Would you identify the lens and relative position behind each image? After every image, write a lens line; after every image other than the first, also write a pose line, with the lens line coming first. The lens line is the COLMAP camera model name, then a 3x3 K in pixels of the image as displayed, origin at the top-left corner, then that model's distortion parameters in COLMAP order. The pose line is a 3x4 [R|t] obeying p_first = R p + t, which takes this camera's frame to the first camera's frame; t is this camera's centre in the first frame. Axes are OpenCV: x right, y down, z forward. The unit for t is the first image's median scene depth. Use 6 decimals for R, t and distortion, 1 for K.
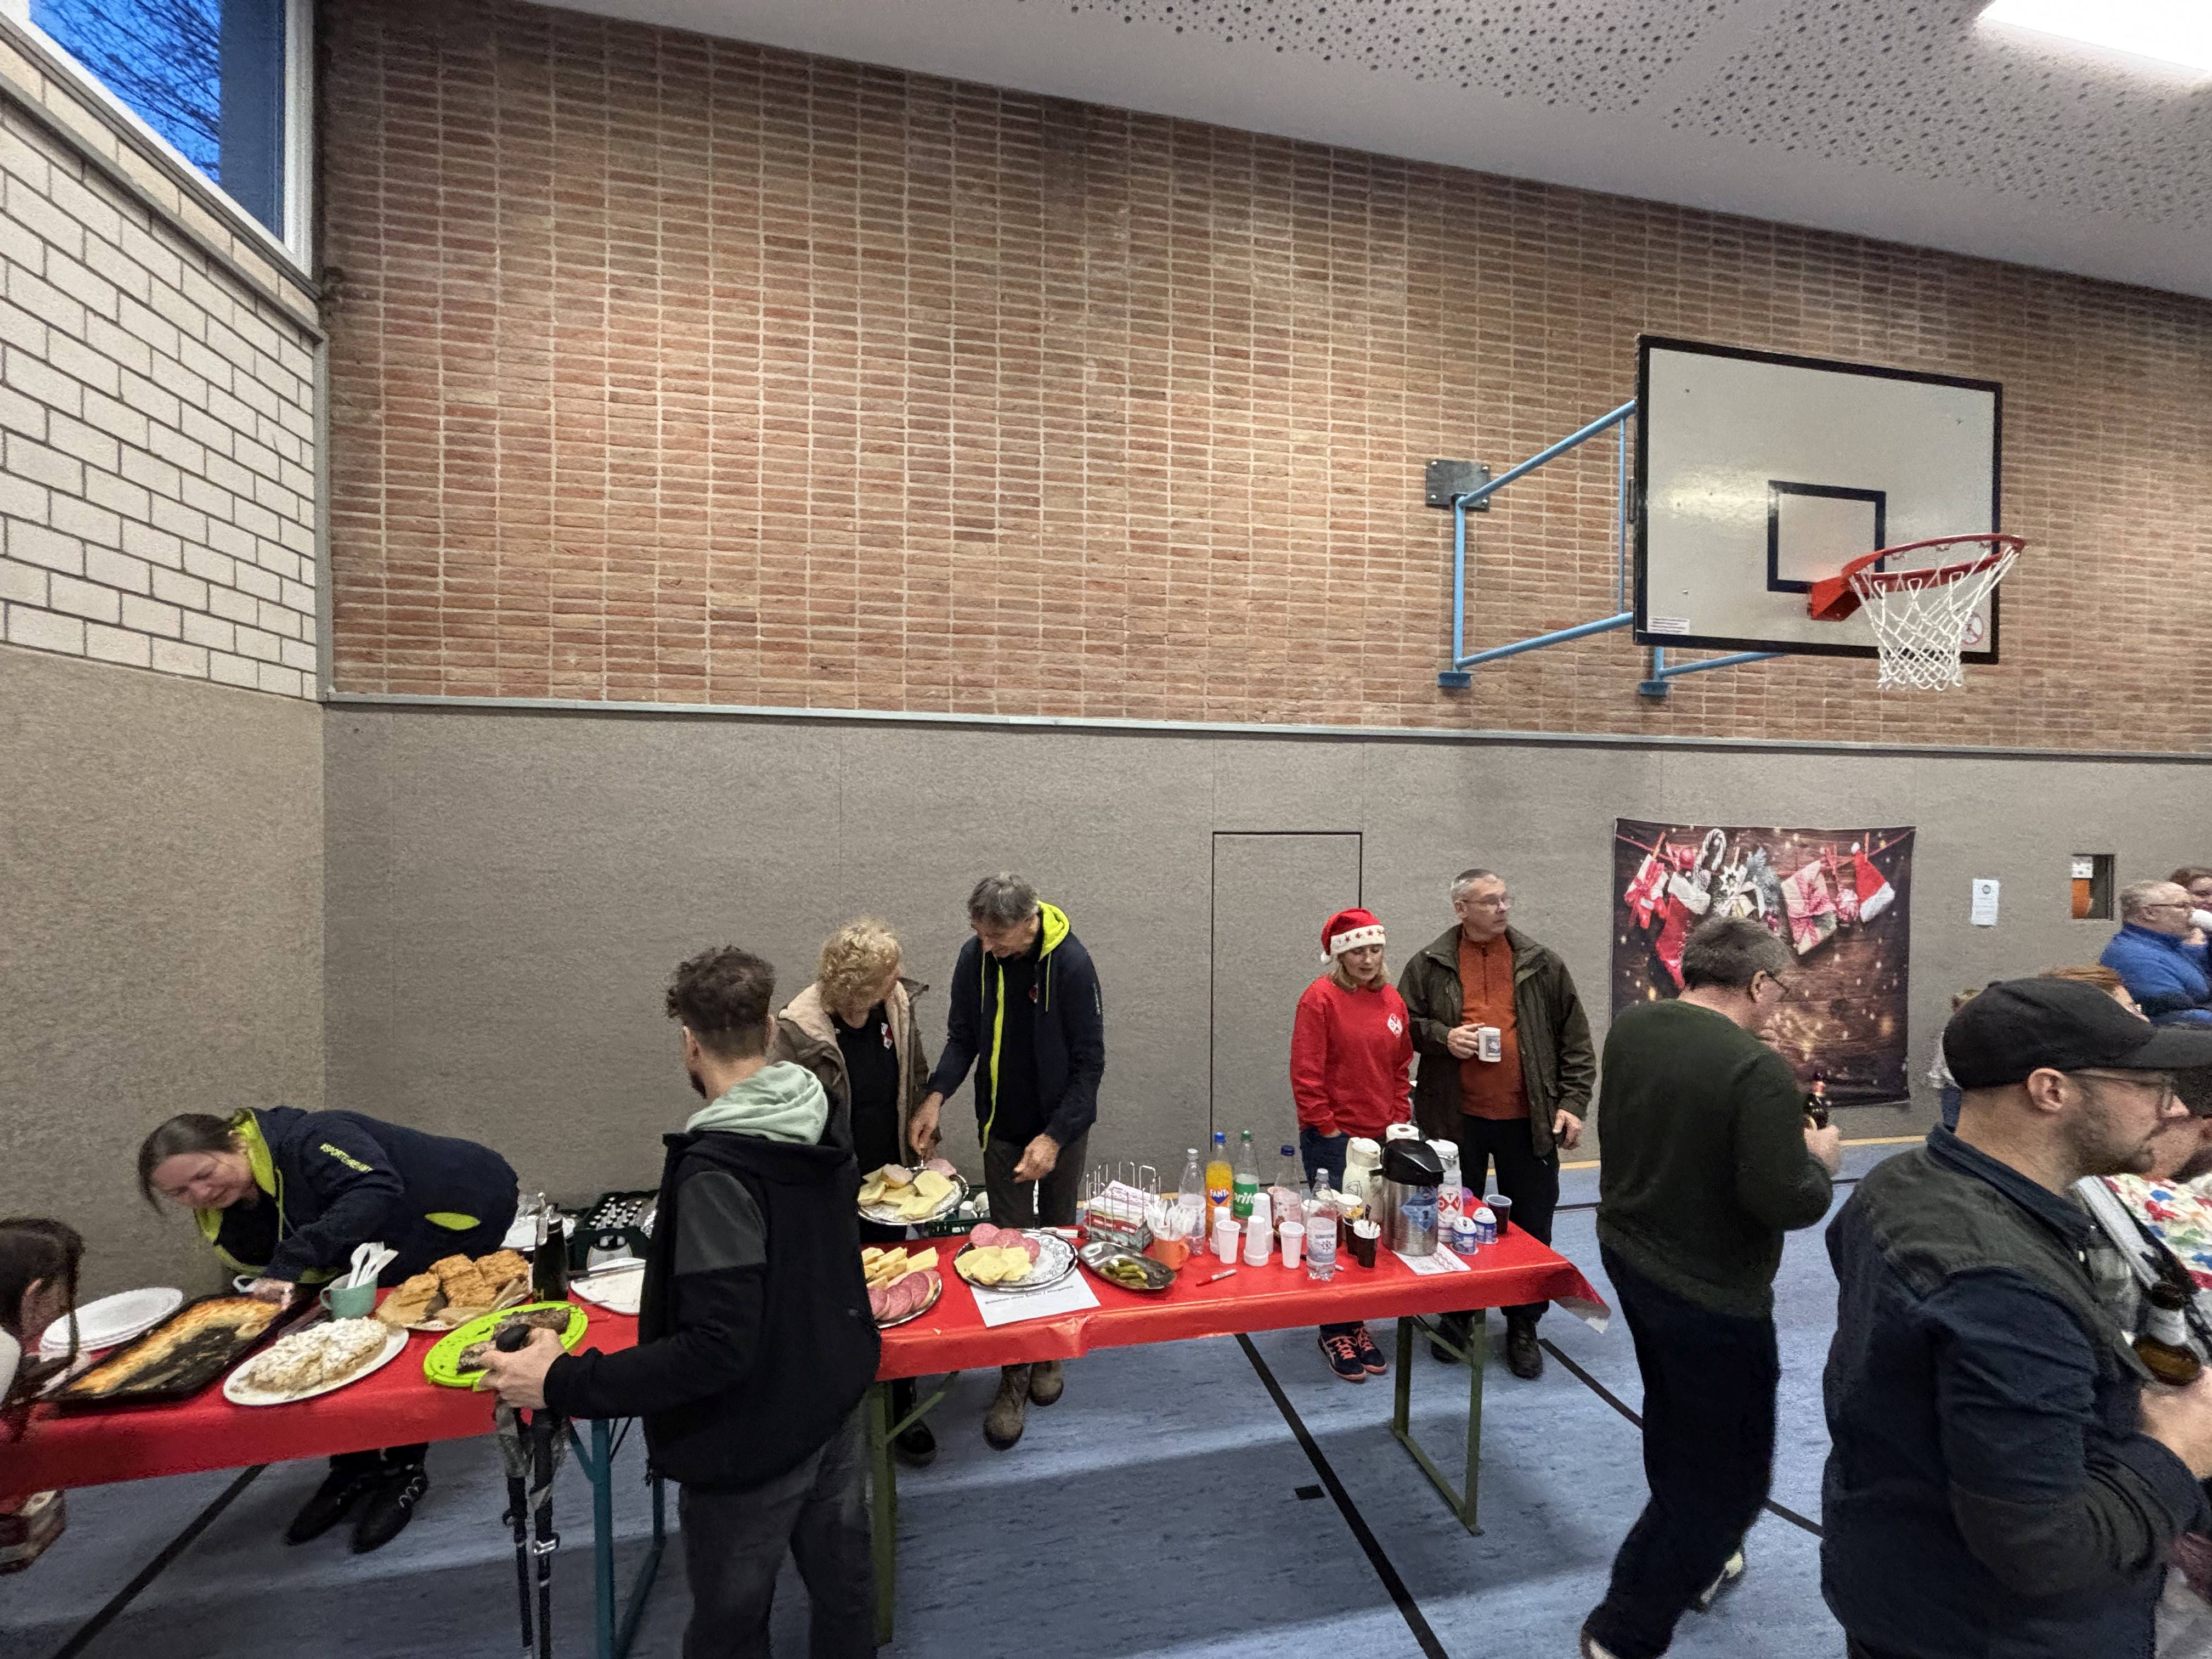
lens RADIAL K [[889.7, 0, 1103.2], [0, 889.7, 819.1], [0, 0, 1]] dist [0.001952, 0.000555]
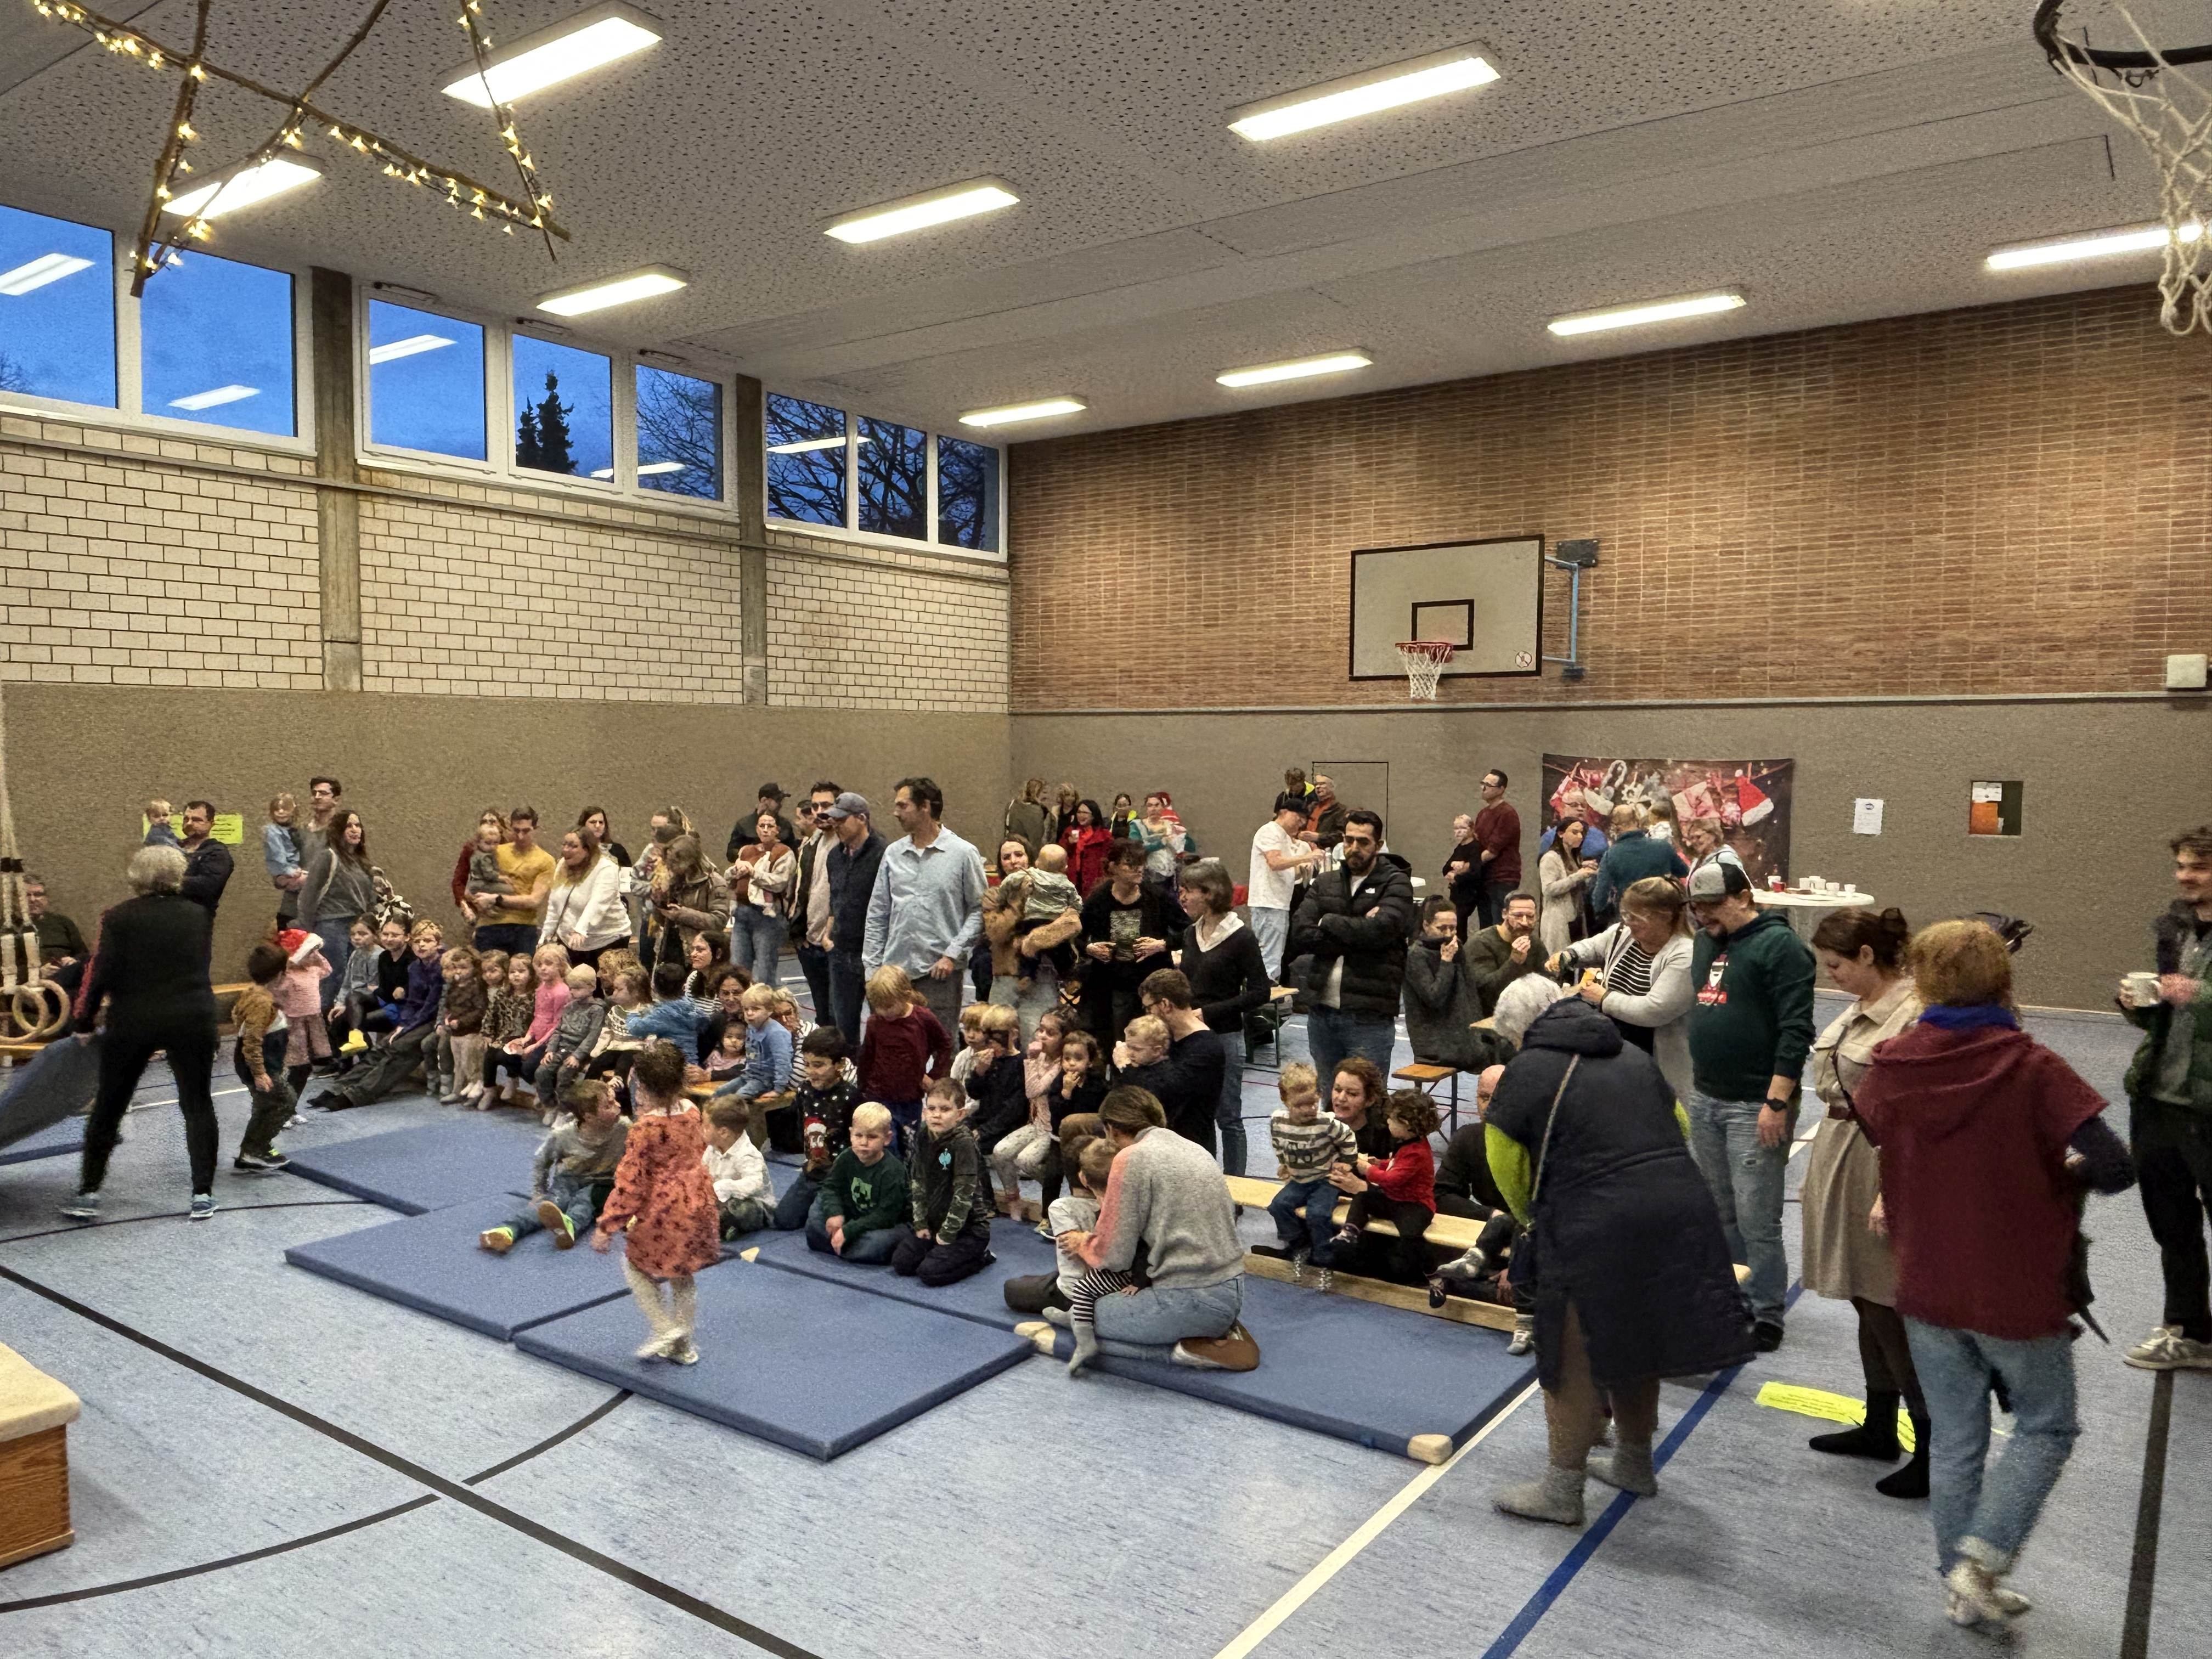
lens RADIAL K [[1562.1, 0, 1101.8], [0, 1562.1, 832.4], [0, 0, 1]] dist [0.029513, -0.042245]
pose [[0.678070, 0.028316, -0.734452, 2.072660], [-0.008499, 0.999493, 0.030688, 0.060498], [0.734948, -0.014566, 0.677967, -1.490231]]
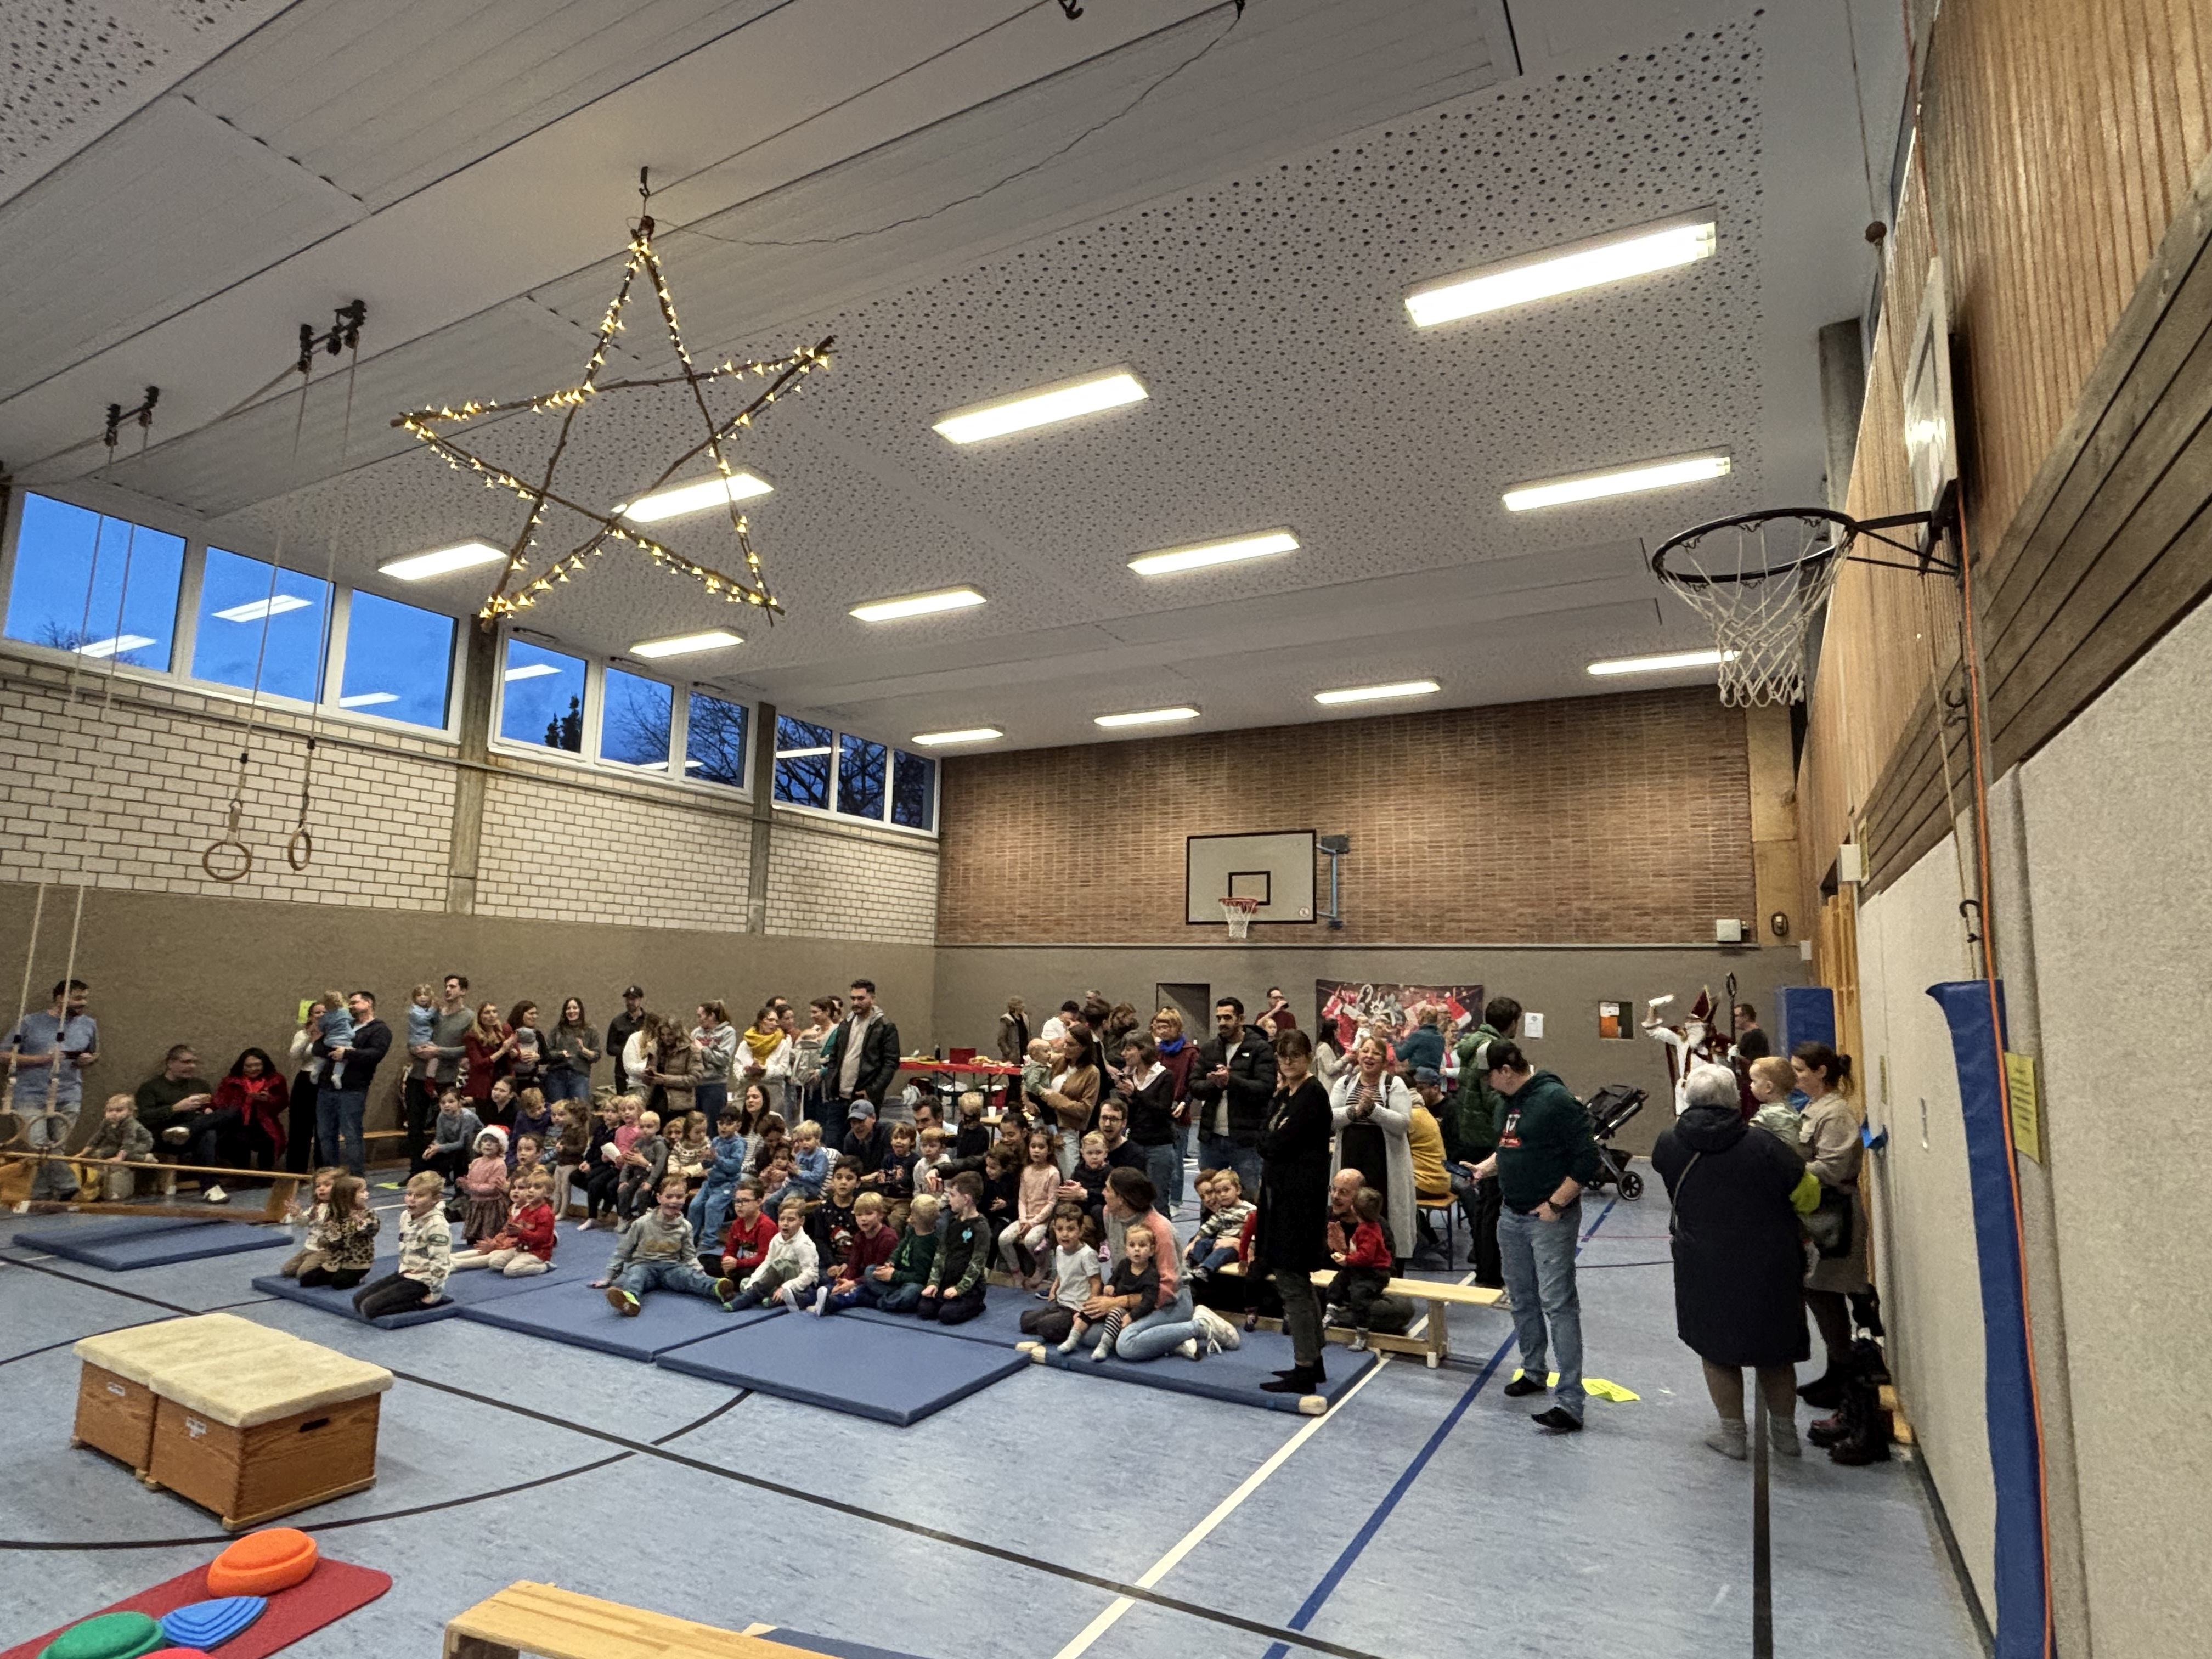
lens RADIAL K [[1157.7, 0, 1103.1], [0, 1157.7, 825.4], [0, 0, 1]] dist [0.017499, -0.009122]
pose [[0.758215, -0.088126, -0.646021, 2.098448], [-0.023909, 0.986399, -0.162620, 0.106001], [0.651566, 0.138746, 0.745796, -1.654733]]
